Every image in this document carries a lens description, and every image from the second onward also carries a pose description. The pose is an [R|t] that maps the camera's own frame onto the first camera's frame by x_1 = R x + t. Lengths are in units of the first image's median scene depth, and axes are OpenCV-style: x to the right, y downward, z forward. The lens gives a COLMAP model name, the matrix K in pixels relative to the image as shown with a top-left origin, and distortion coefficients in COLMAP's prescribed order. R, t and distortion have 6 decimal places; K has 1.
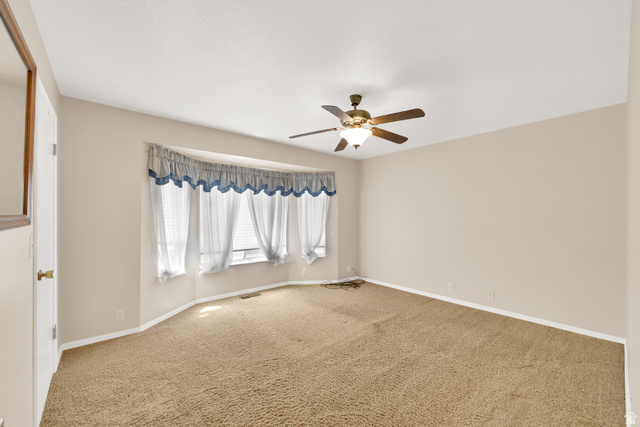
lens RADIAL K [[258.3, 0, 317.9], [0, 258.3, 216.5], [0, 0, 1]] dist [0.001944, 0.000170]
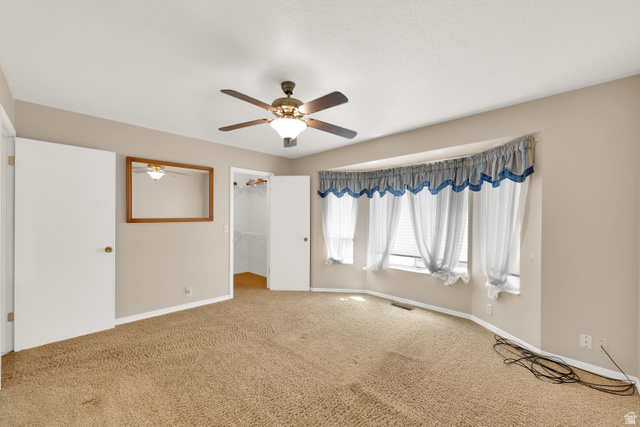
lens RADIAL K [[258.3, 0, 317.9], [0, 258.3, 212.5], [0, 0, 1]] dist [0.001944, 0.000170]
pose [[0.077484, -0.022018, -0.996750, 0.621166], [-0.004866, 0.999736, -0.022462, -0.003178], [0.996982, 0.006590, 0.077356, 0.612728]]
